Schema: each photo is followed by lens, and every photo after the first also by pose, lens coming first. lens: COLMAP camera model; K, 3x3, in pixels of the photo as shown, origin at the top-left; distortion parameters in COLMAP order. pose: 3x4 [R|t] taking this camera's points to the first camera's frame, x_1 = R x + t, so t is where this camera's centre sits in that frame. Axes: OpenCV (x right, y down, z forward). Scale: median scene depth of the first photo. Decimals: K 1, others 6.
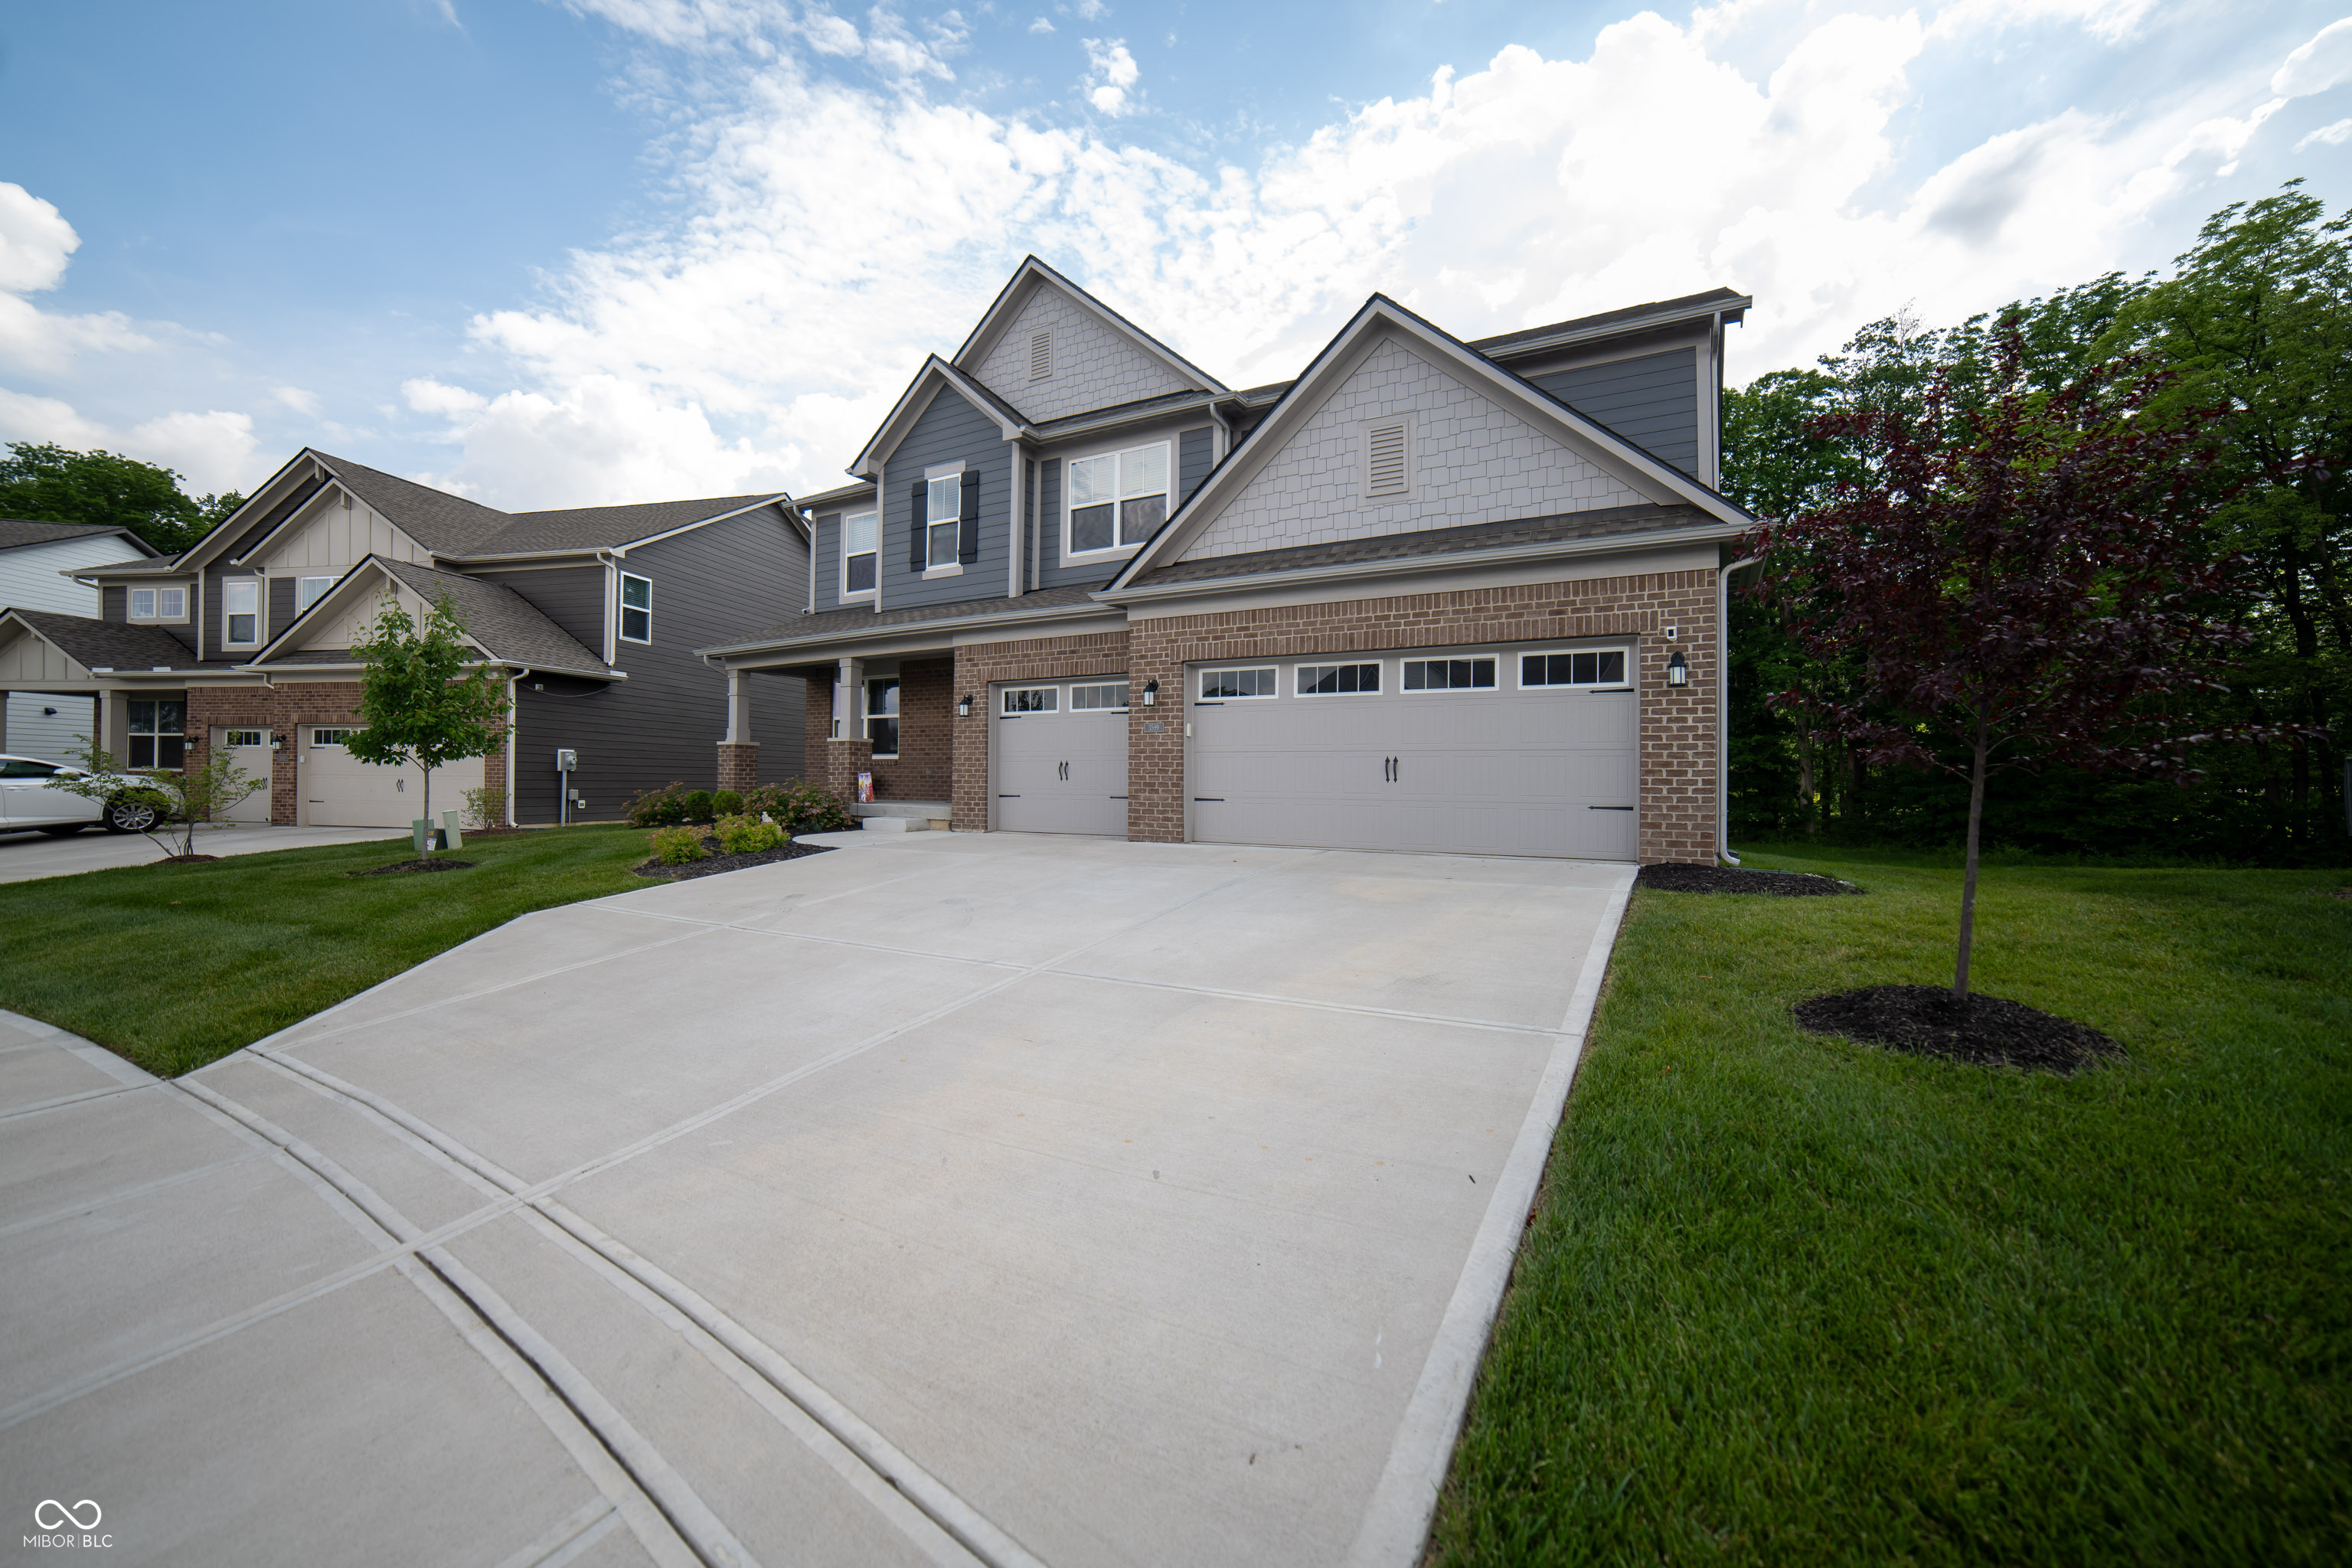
lens RADIAL K [[915.9, 0, 1163.8], [0, 915.9, 783.9], [0, 0, 1]] dist [-0.066284, 0.039088]
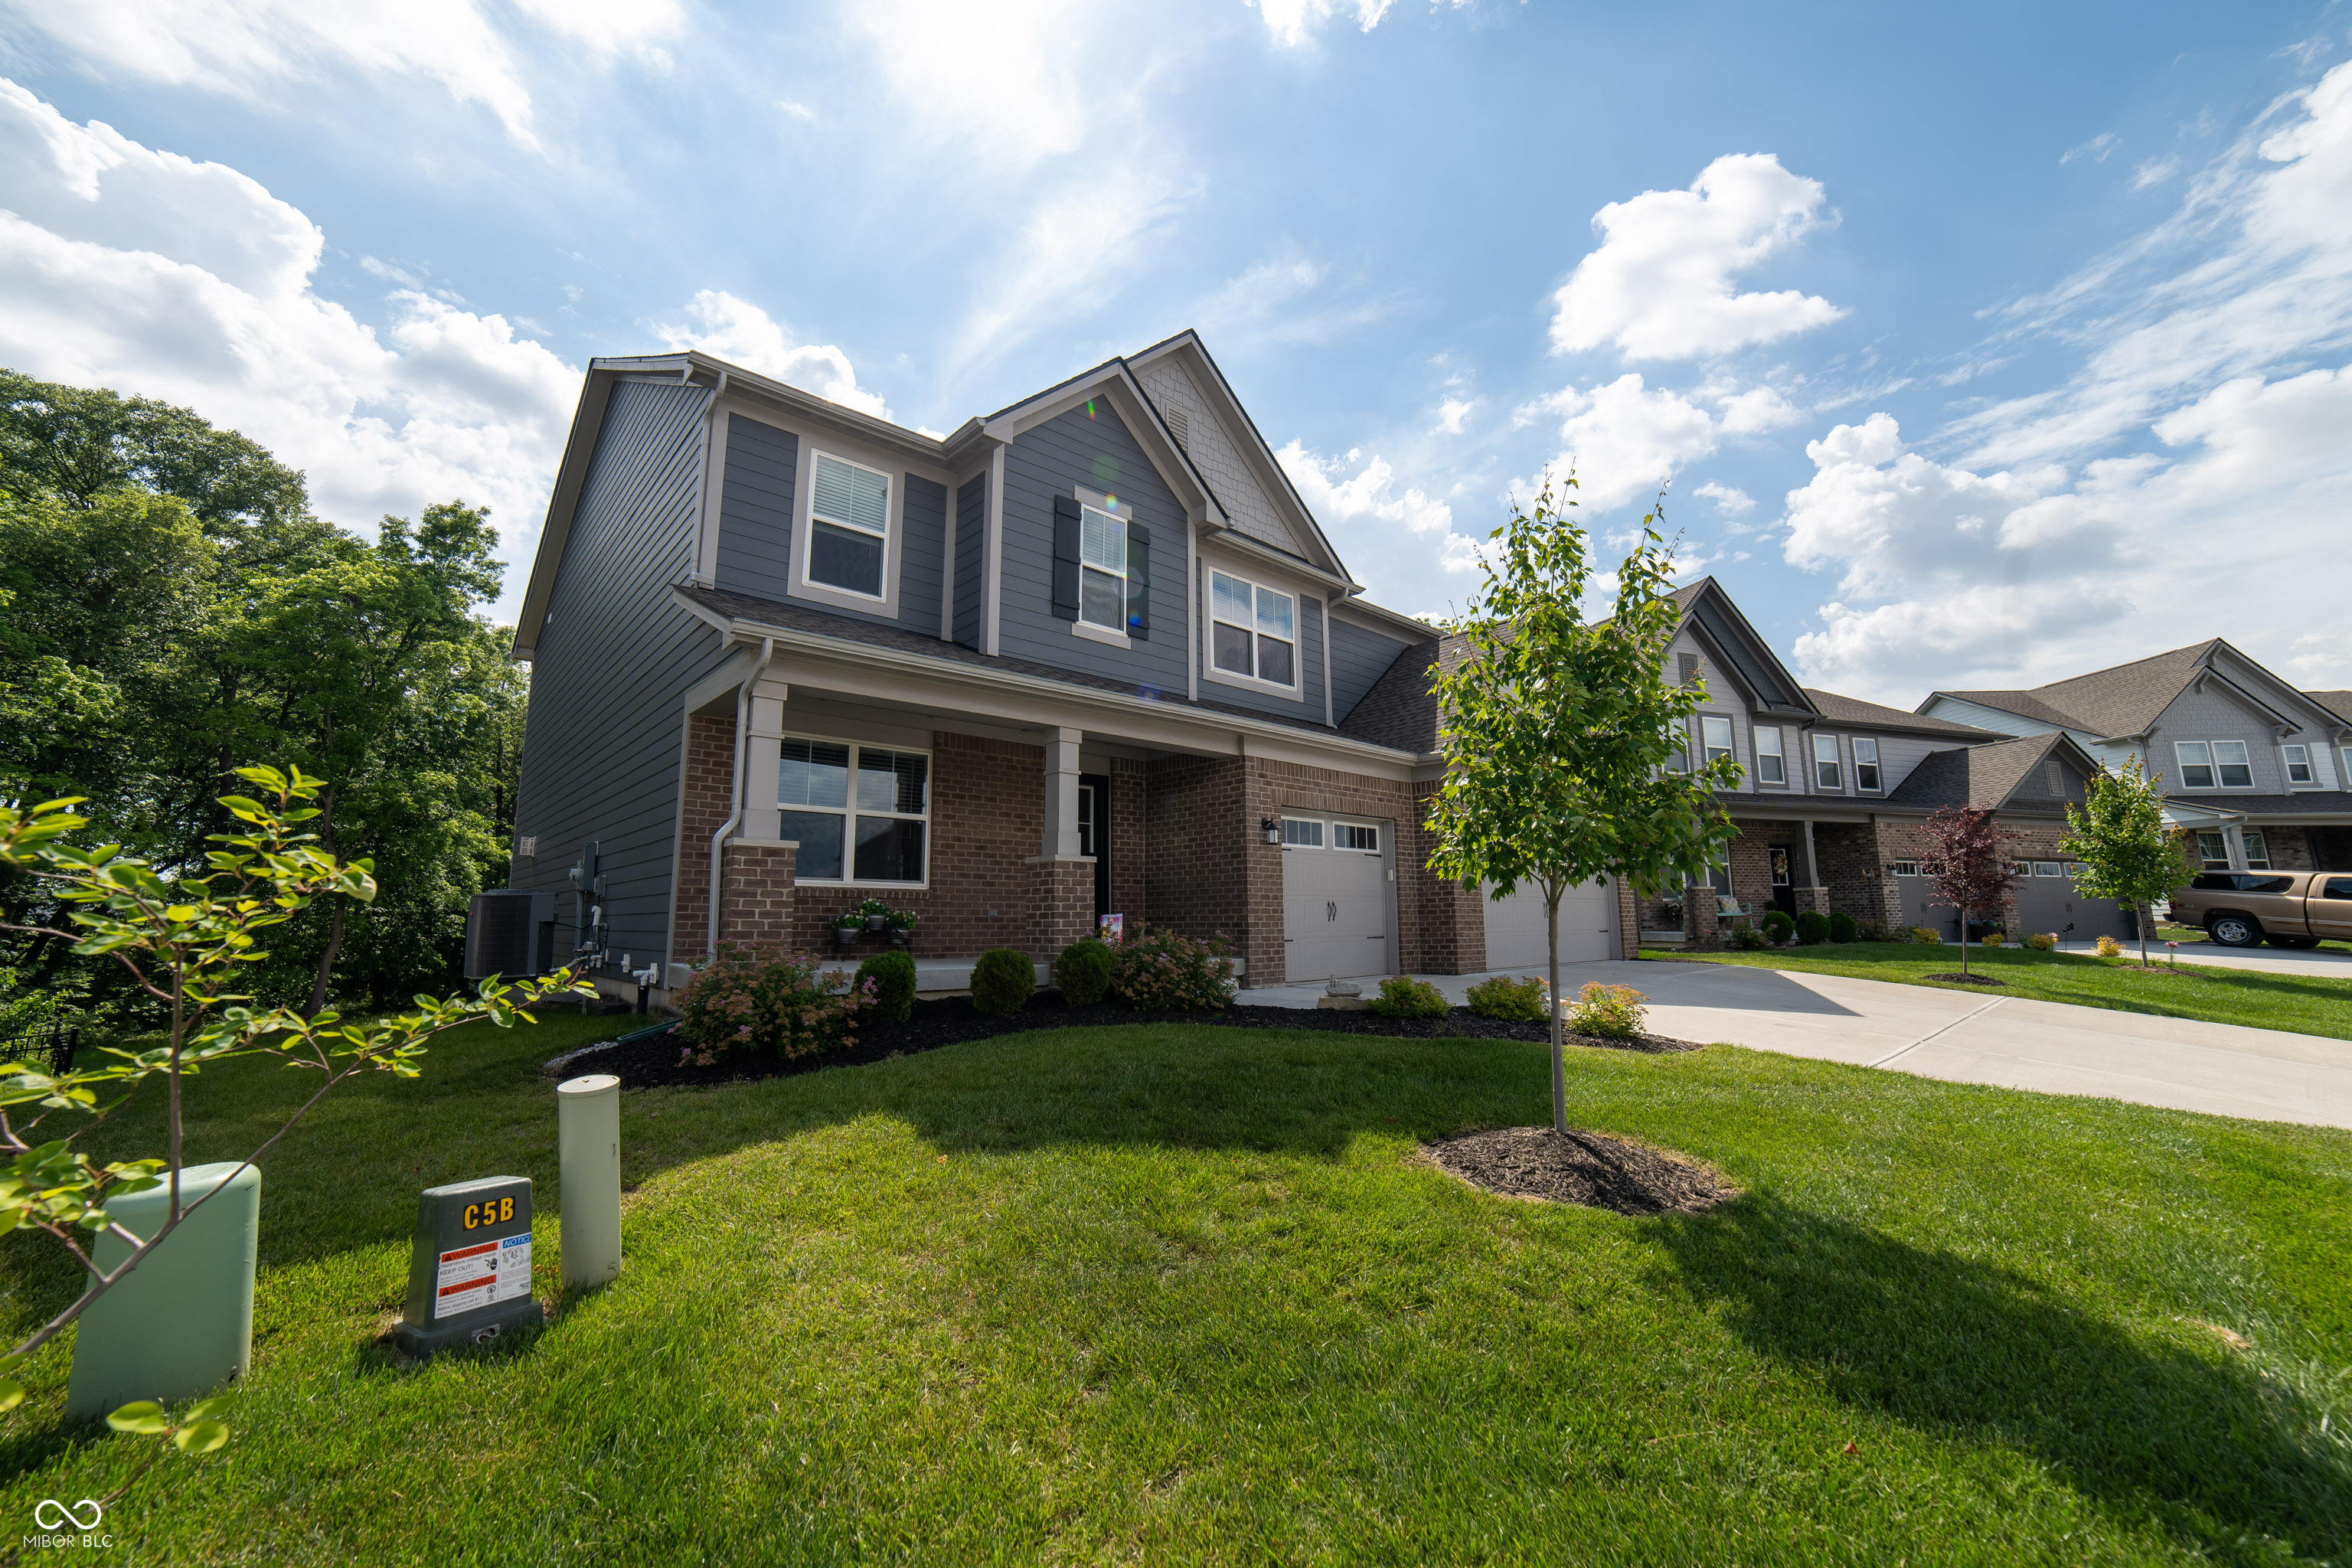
lens RADIAL K [[915.9, 0, 1163.8], [0, 915.9, 783.9], [0, 0, 1]] dist [-0.066284, 0.039088]
pose [[0.315594, 0.130227, 0.939916, -0.923655], [0.009146, 0.990074, -0.140248, -0.012087], [-0.948850, 0.052858, 0.311270, 0.749442]]
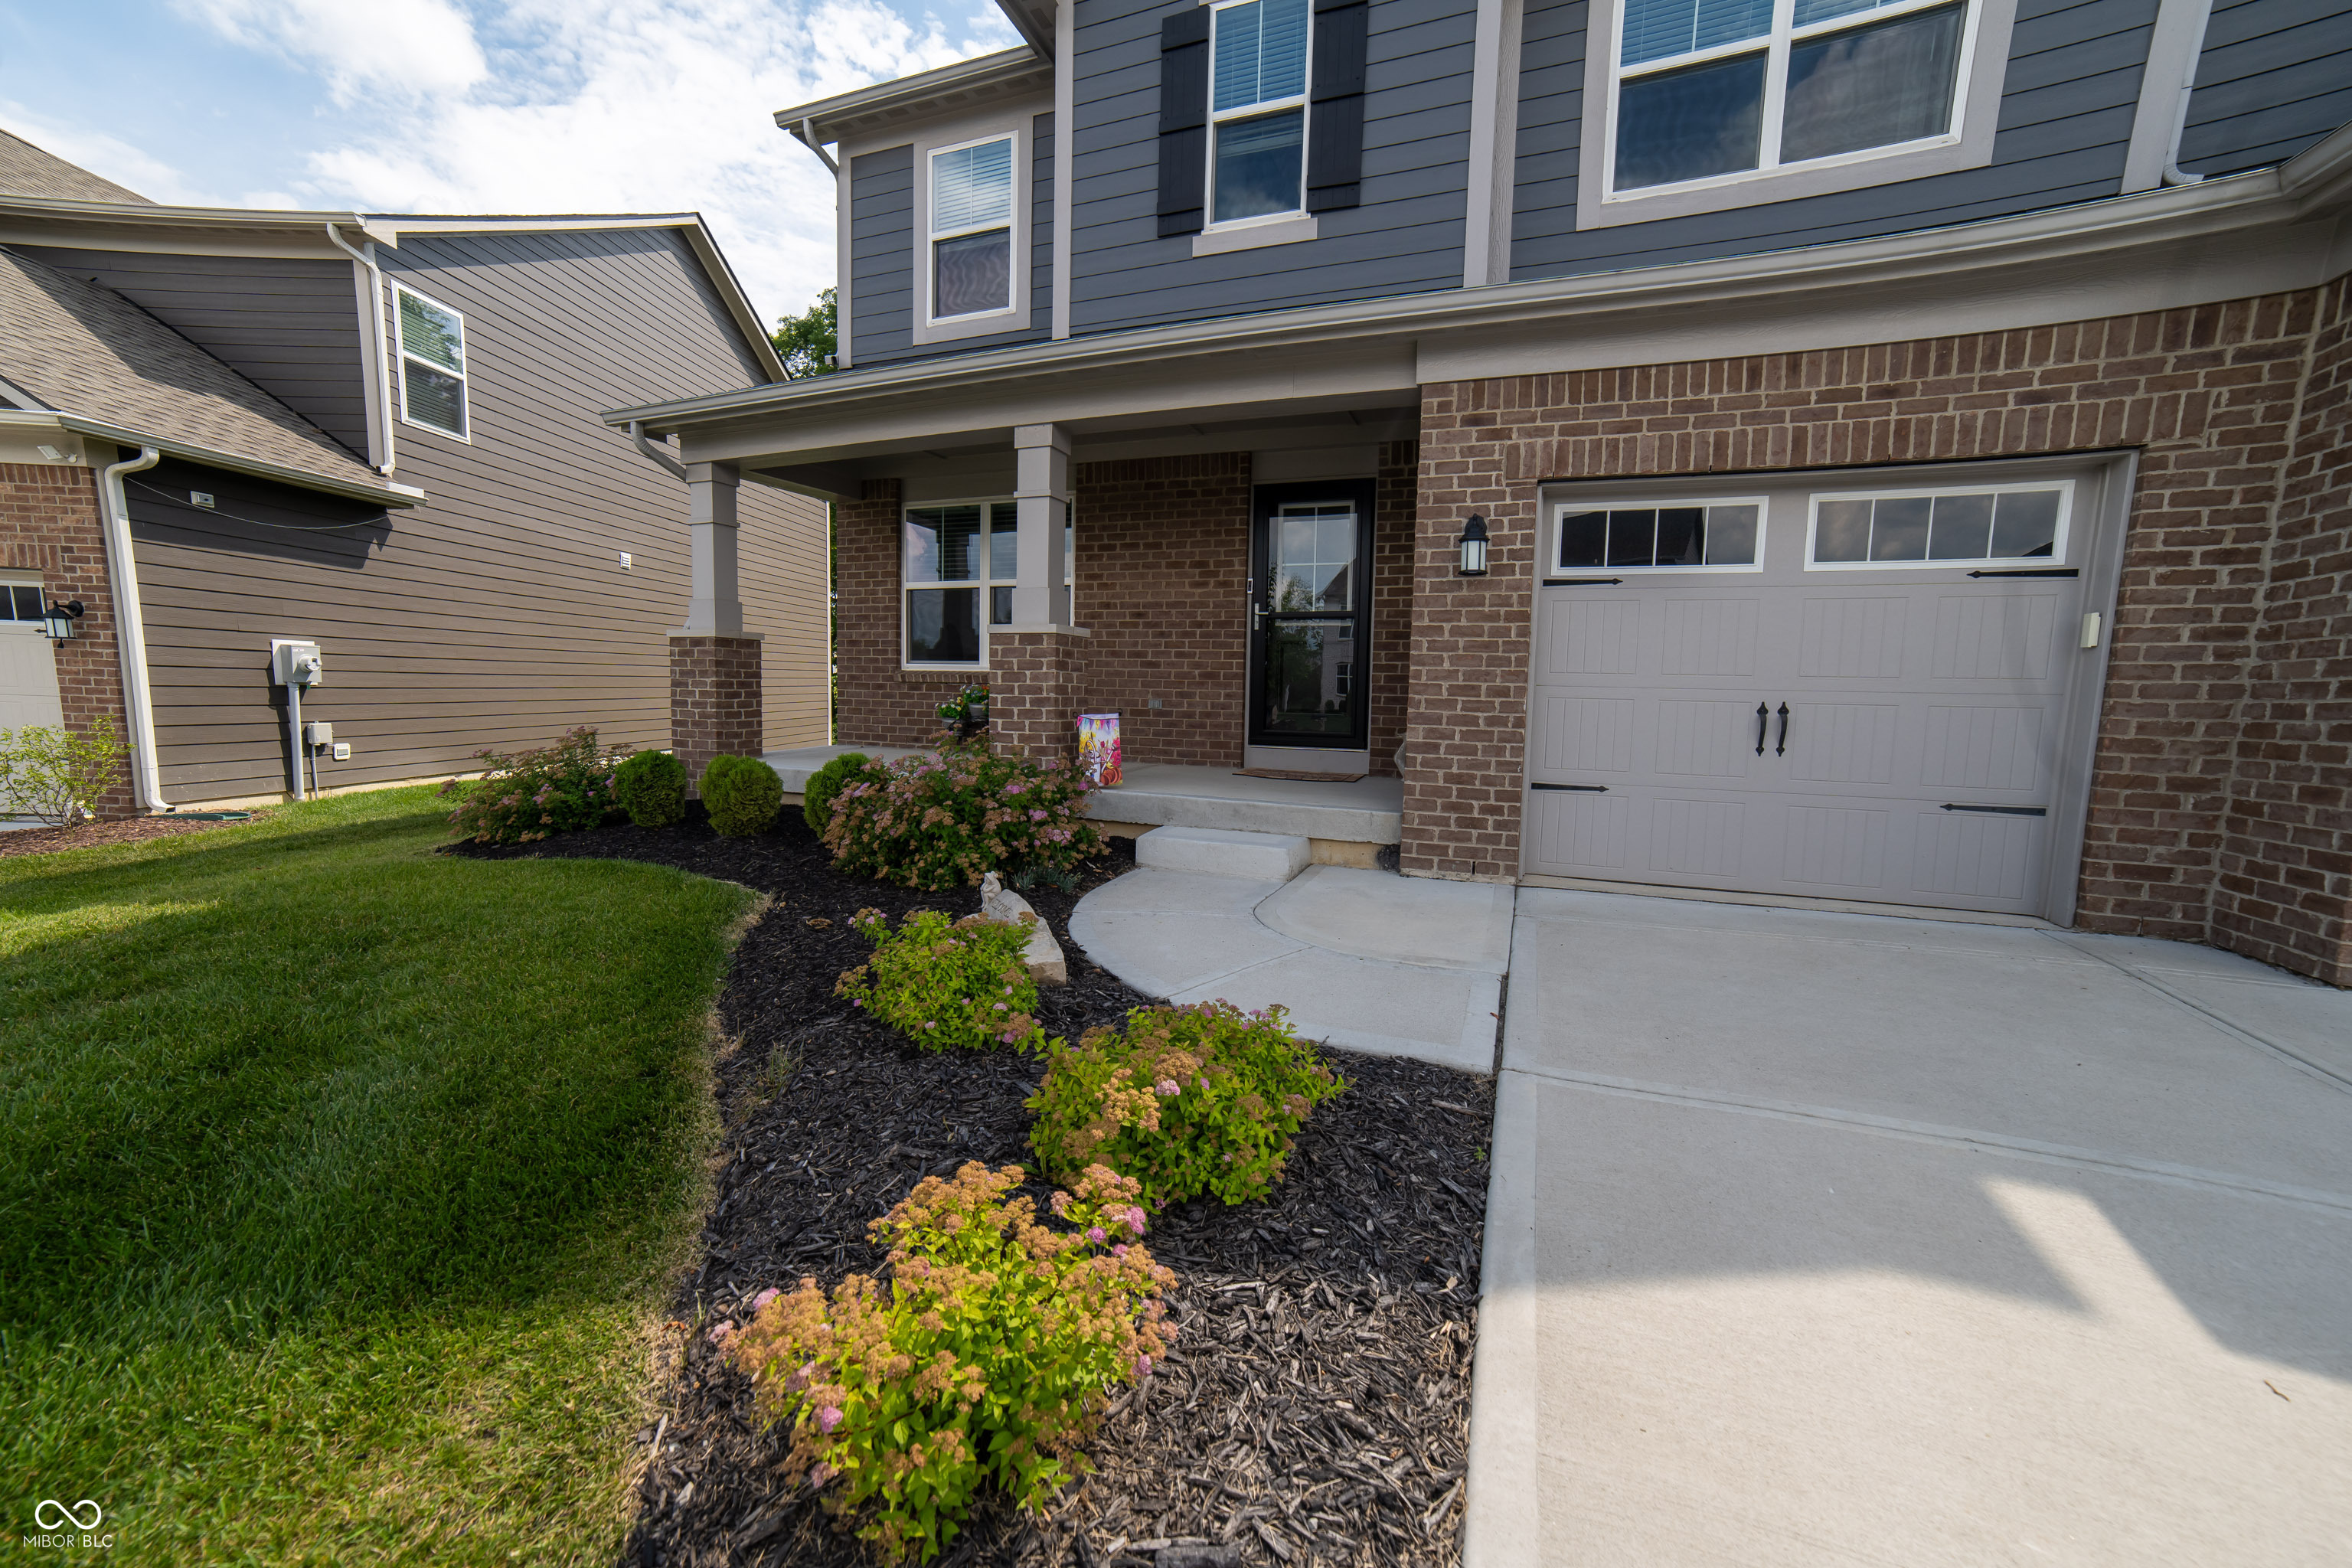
lens RADIAL K [[915.9, 0, 1163.8], [0, 915.9, 783.9], [0, 0, 1]] dist [-0.066284, 0.039088]
pose [[0.988827, -0.004006, 0.149015, -0.356589], [-0.012041, 0.994226, 0.106633, -0.024375], [-0.148582, -0.107236, 0.983069, 0.583432]]
